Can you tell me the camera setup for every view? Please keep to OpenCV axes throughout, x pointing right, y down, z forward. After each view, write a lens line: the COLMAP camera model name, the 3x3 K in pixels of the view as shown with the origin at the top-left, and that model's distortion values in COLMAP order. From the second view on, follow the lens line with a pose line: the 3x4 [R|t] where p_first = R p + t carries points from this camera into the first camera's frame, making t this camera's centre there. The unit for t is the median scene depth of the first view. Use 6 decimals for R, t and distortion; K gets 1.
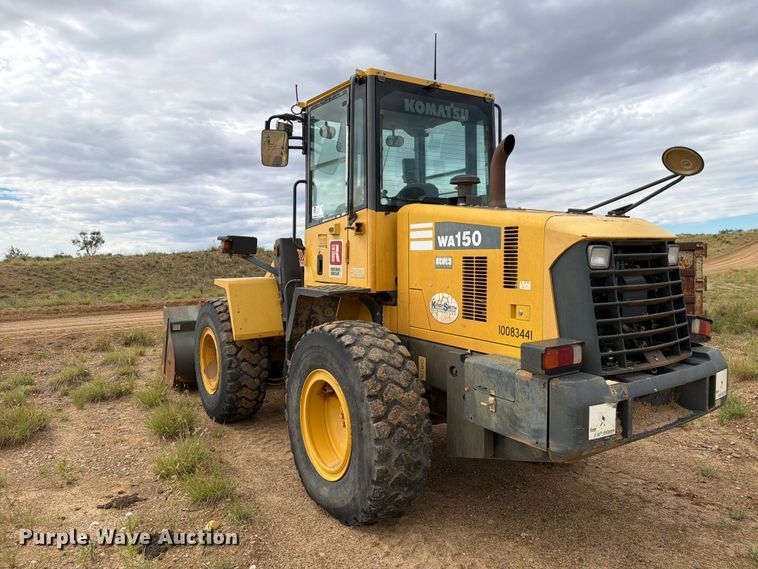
lens RADIAL K [[533.9, 0, 379.0], [0, 533.9, 284.5], [0, 0, 1]] dist [0.113130, -0.148826]
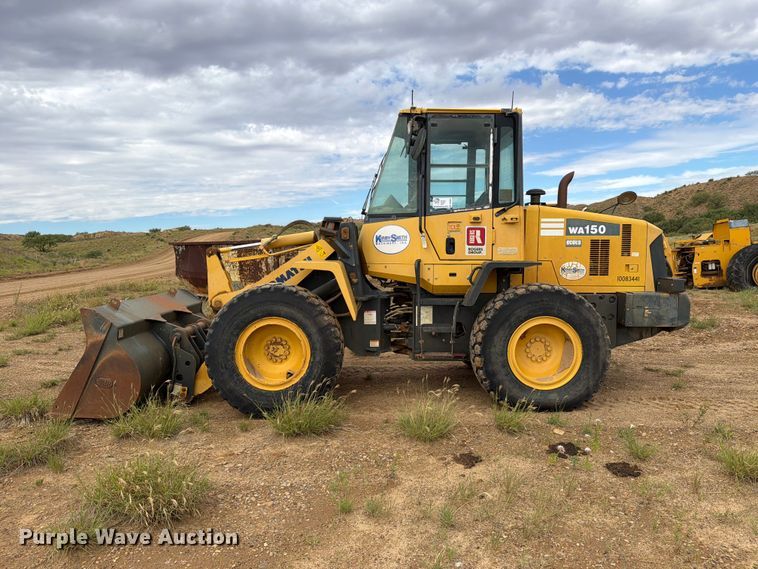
lens RADIAL K [[544.9, 0, 379.0], [0, 544.9, 284.5], [0, 0, 1]] dist [0.083882, -0.085766]
pose [[0.516720, -0.047373, 0.854843, -1.365633], [0.044640, 0.998601, 0.028357, 0.009340], [-0.854990, 0.023507, 0.518111, 0.524126]]
